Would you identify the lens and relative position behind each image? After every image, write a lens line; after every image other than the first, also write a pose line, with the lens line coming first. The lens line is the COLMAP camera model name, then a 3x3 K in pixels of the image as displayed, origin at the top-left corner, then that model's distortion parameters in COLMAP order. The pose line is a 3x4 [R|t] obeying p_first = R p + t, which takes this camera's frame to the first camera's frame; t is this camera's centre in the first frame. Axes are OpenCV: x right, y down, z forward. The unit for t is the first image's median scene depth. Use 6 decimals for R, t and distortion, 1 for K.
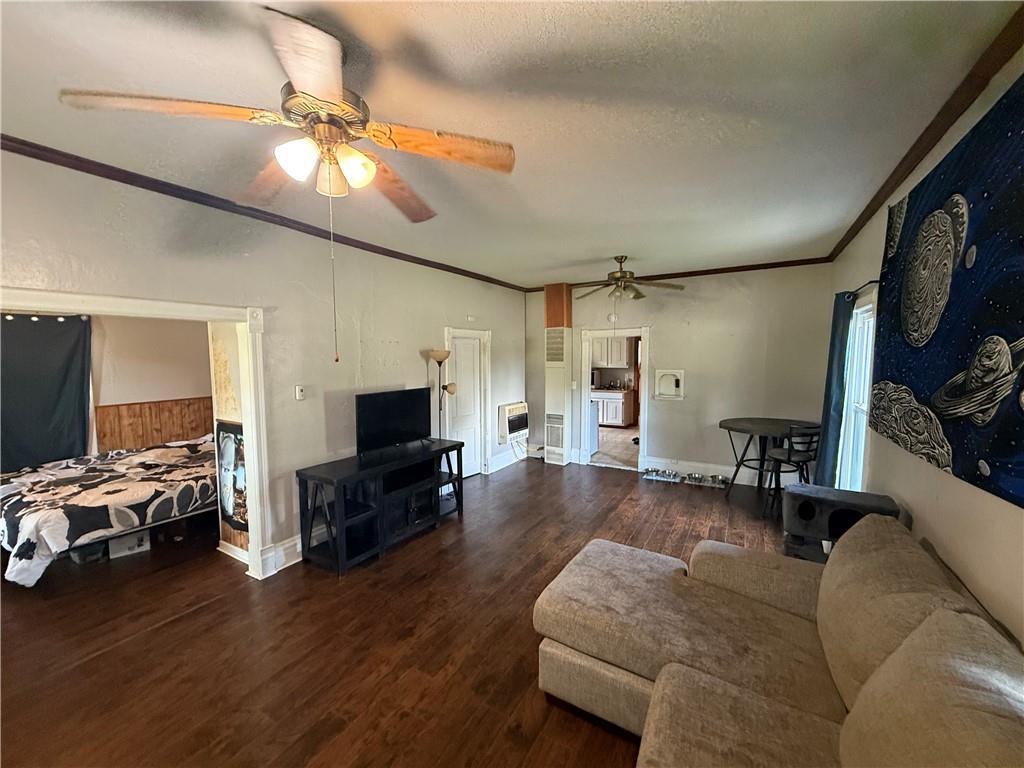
lens RADIAL K [[408.1, 0, 509.3], [0, 408.1, 385.8], [0, 0, 1]] dist [-0.000551, -0.000433]
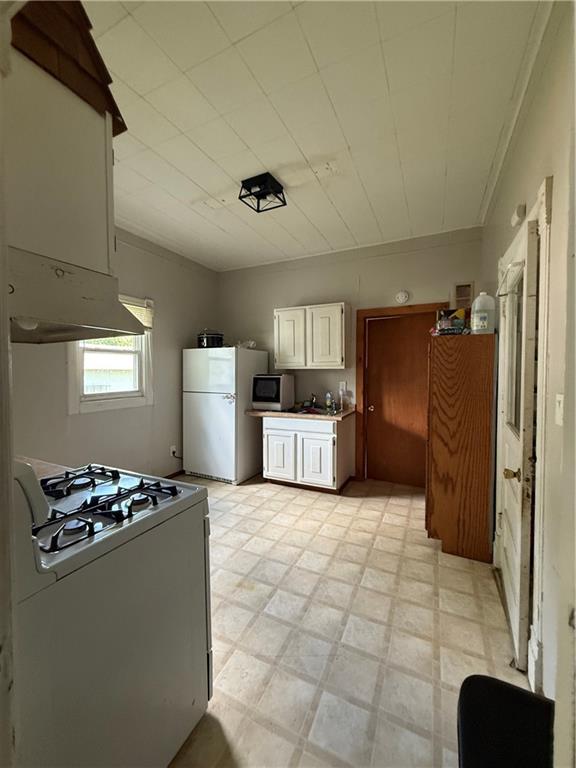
lens RADIAL K [[306.1, 0, 288.0], [0, 306.1, 384.0], [0, 0, 1]] dist [-0.000551, -0.000433]
pose [[0.996994, 0.001111, 0.077465, 0.505350], [0.002248, 0.999062, -0.043255, -0.024049], [-0.077441, 0.043299, 0.996056, 1.656567]]
